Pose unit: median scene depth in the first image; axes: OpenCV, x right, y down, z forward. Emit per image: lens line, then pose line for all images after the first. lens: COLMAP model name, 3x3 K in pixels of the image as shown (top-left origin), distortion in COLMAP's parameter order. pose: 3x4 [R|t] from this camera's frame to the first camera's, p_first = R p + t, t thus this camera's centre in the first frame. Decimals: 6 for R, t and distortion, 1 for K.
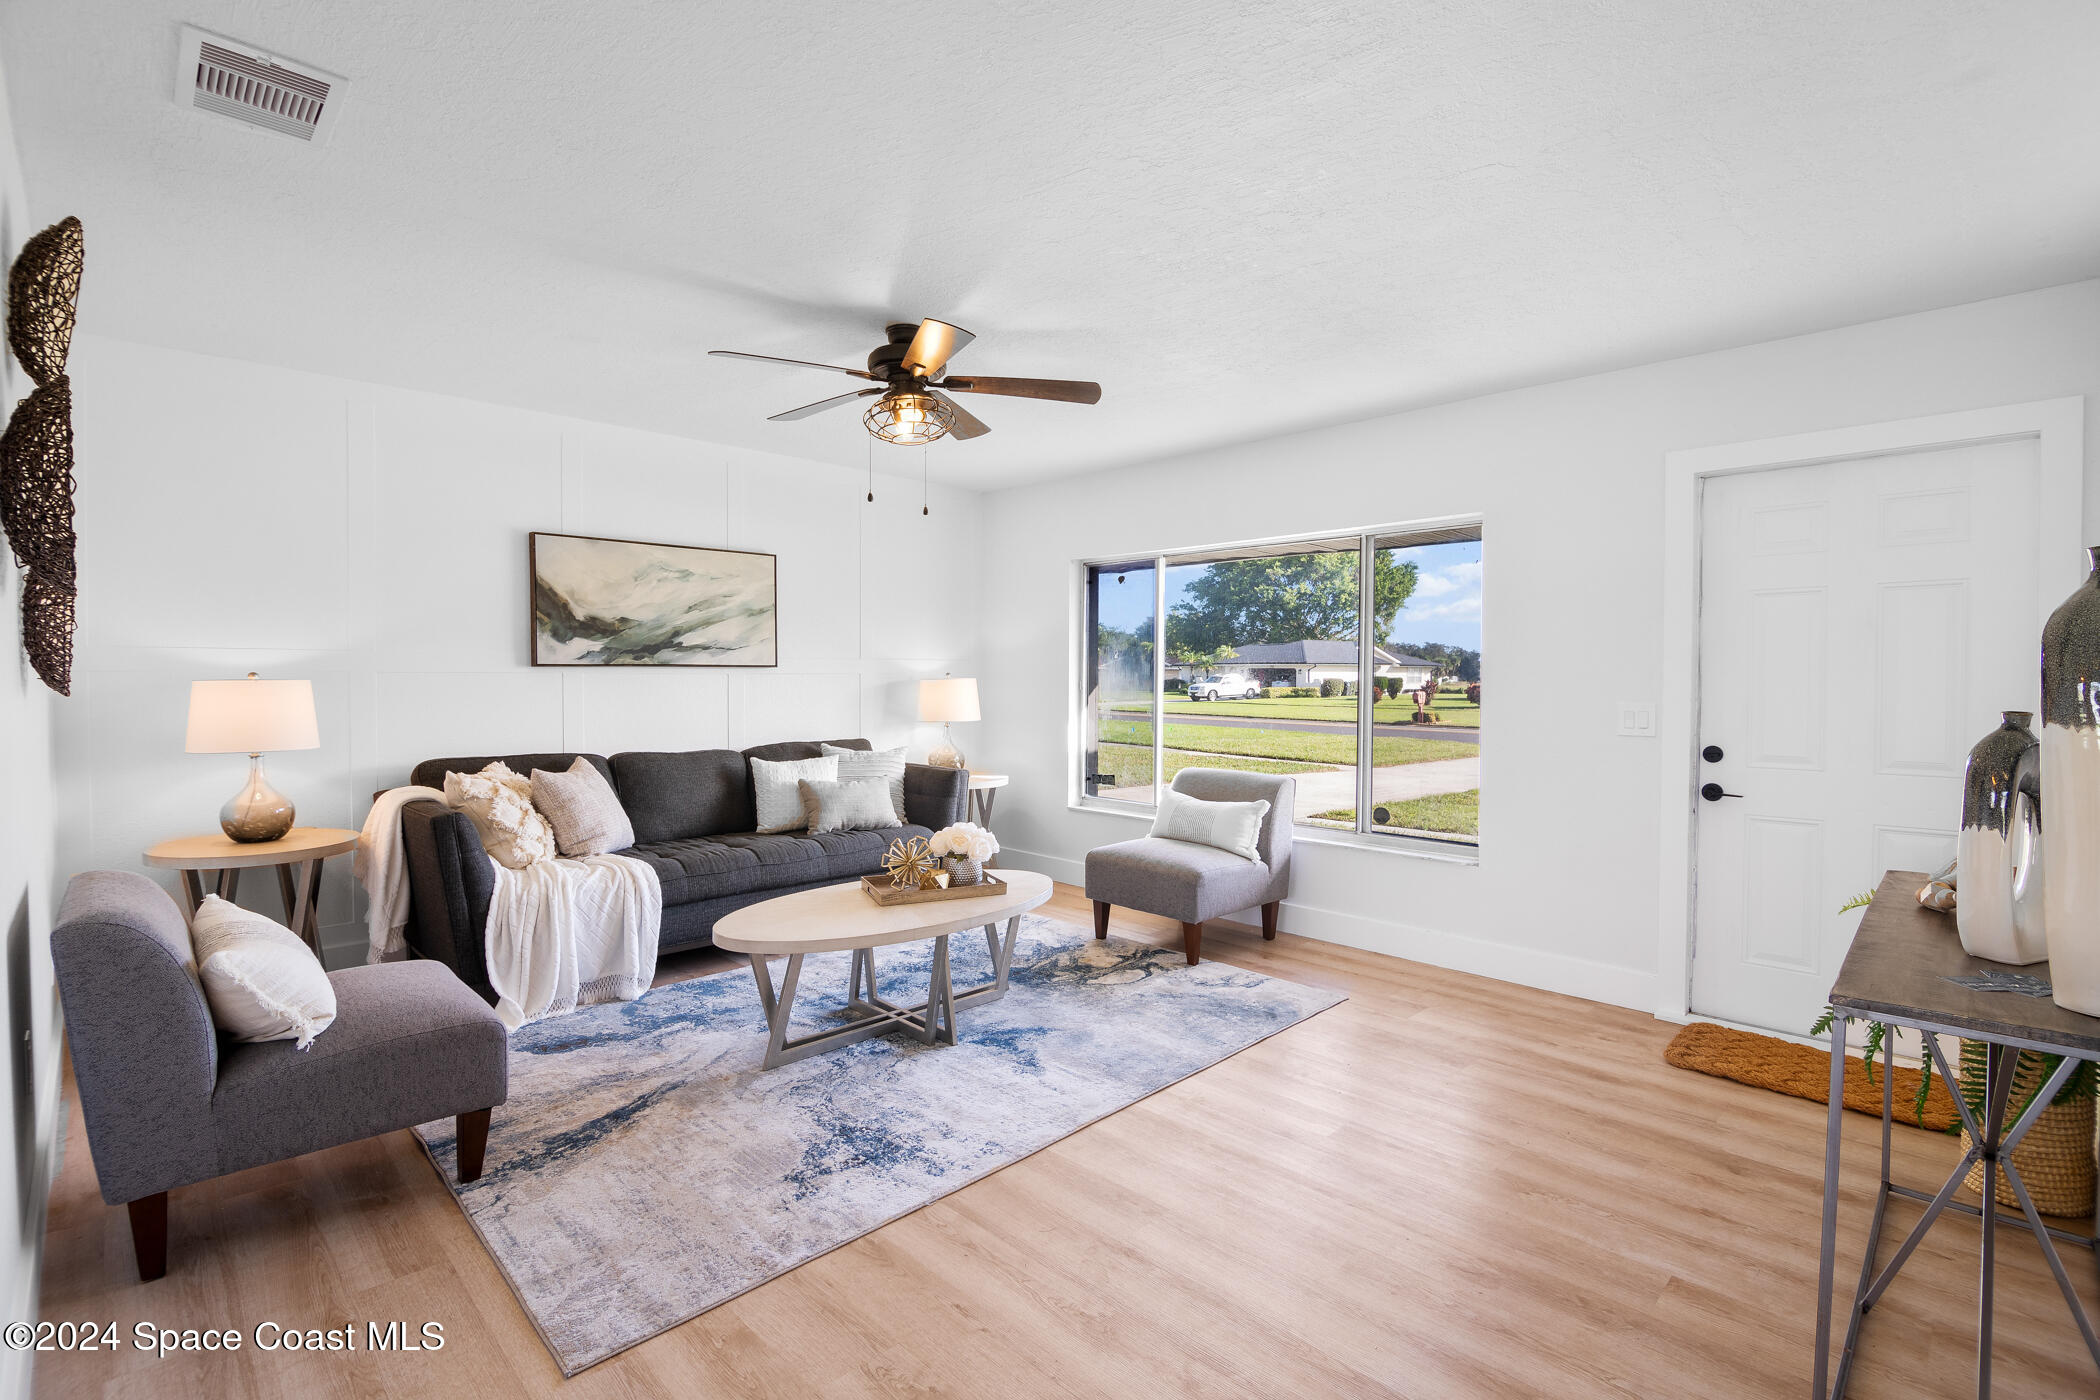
lens RADIAL K [[959.8, 0, 1052.9], [0, 959.8, 706.7], [0, 0, 1]] dist [-0.013098, -0.000250]
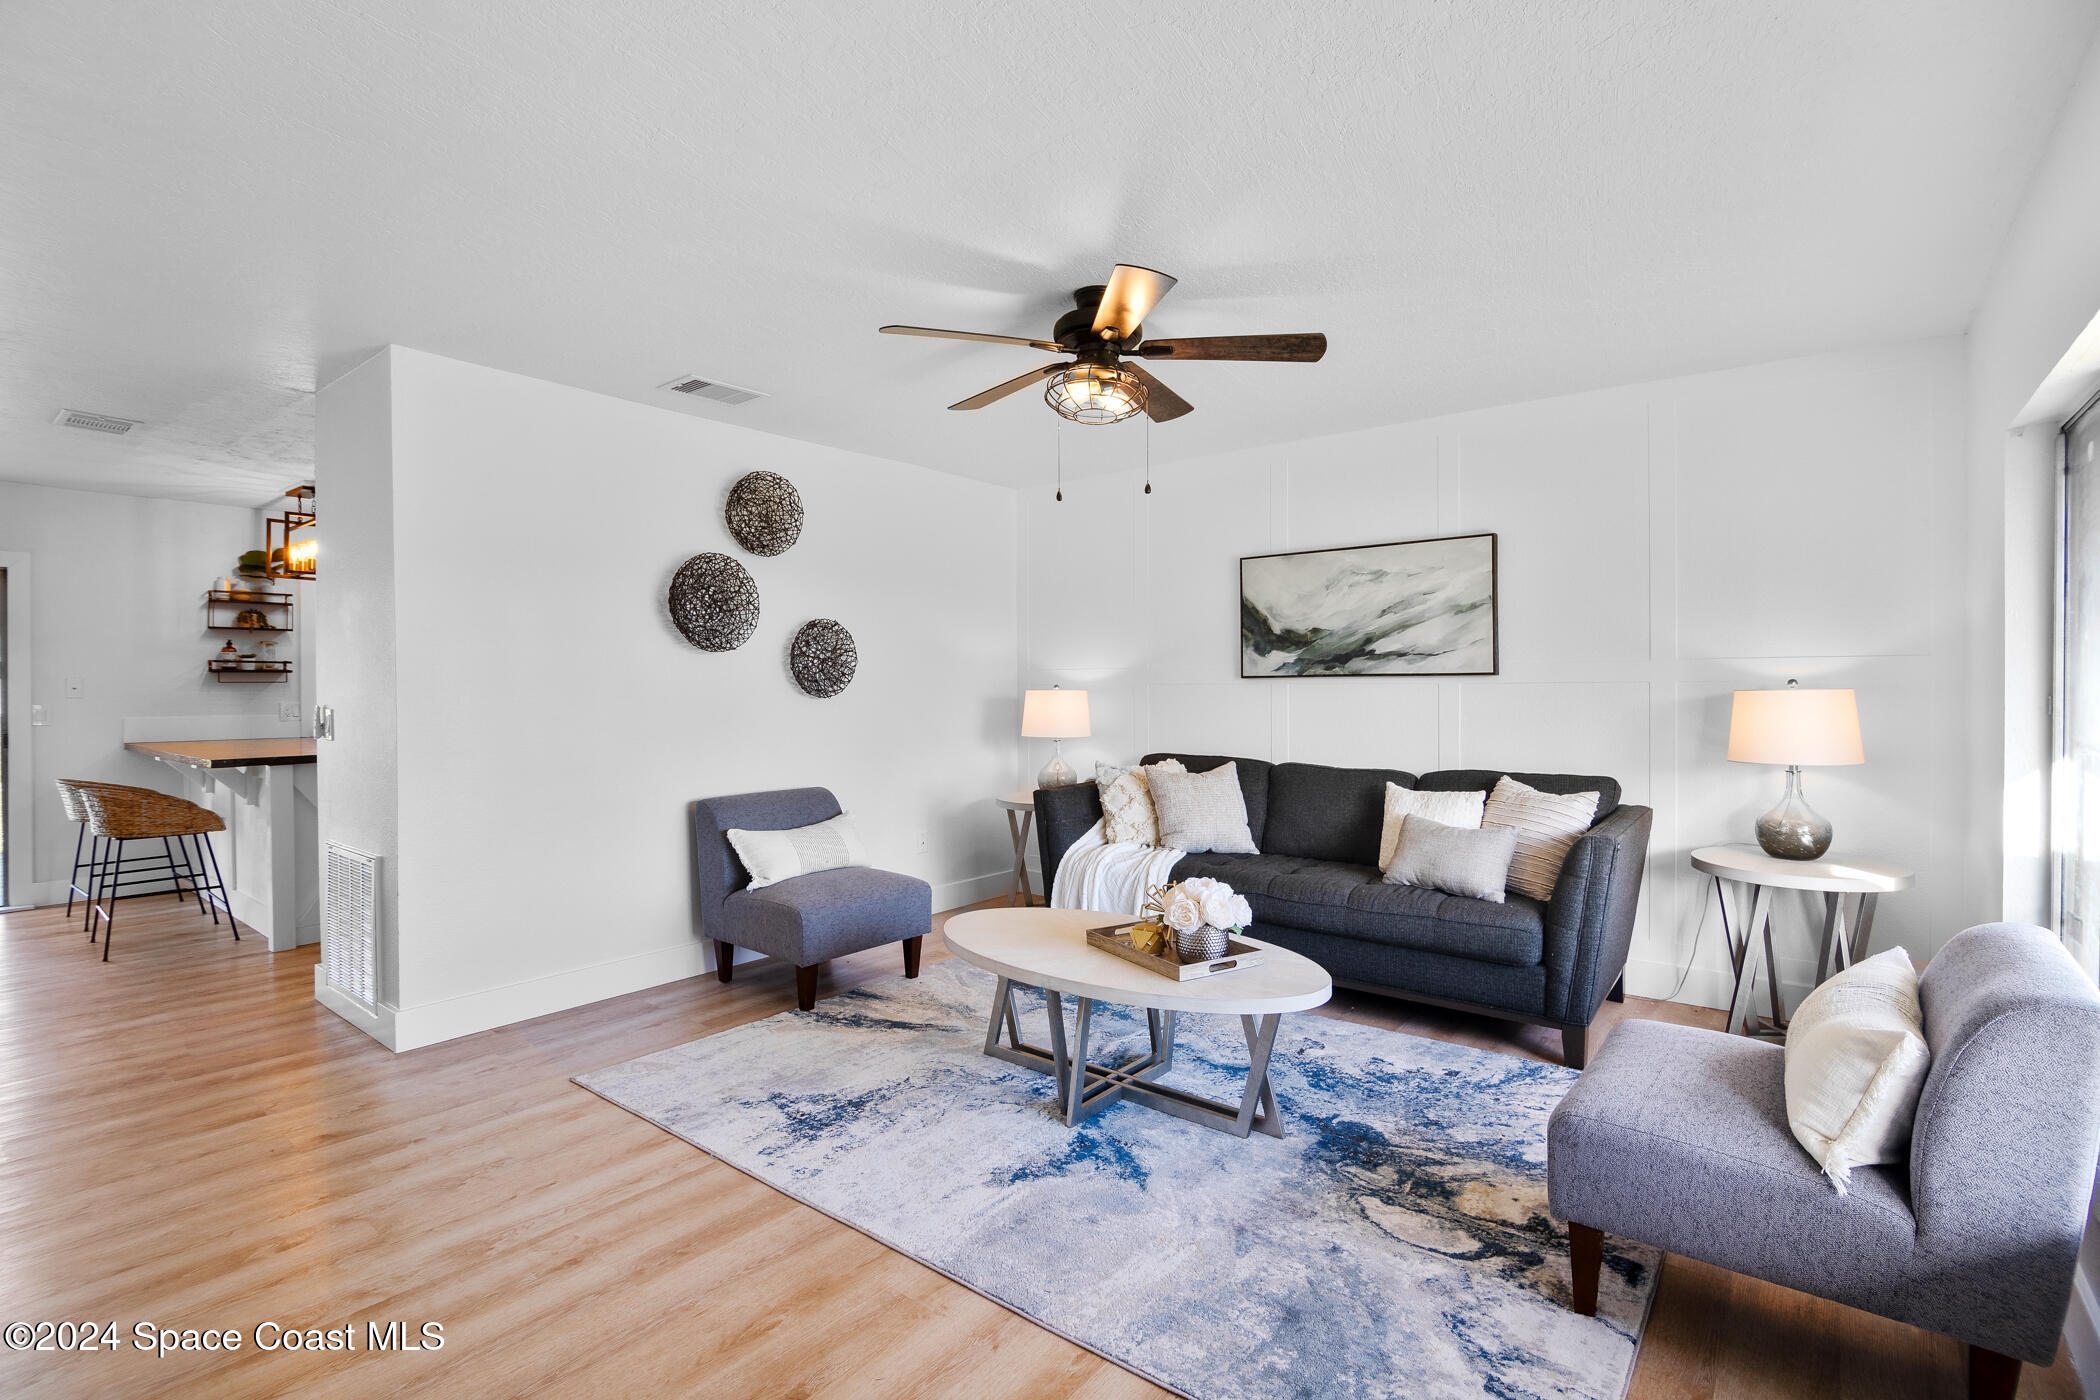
lens RADIAL K [[959.8, 0, 1058.6], [0, 959.8, 685.9], [0, 0, 1]] dist [-0.013098, -0.000250]
pose [[0.121787, -0.003332, -0.992551, 0.542711], [-0.029431, 0.999543, -0.006967, -0.019117], [0.992120, 0.030060, 0.121633, 0.654445]]
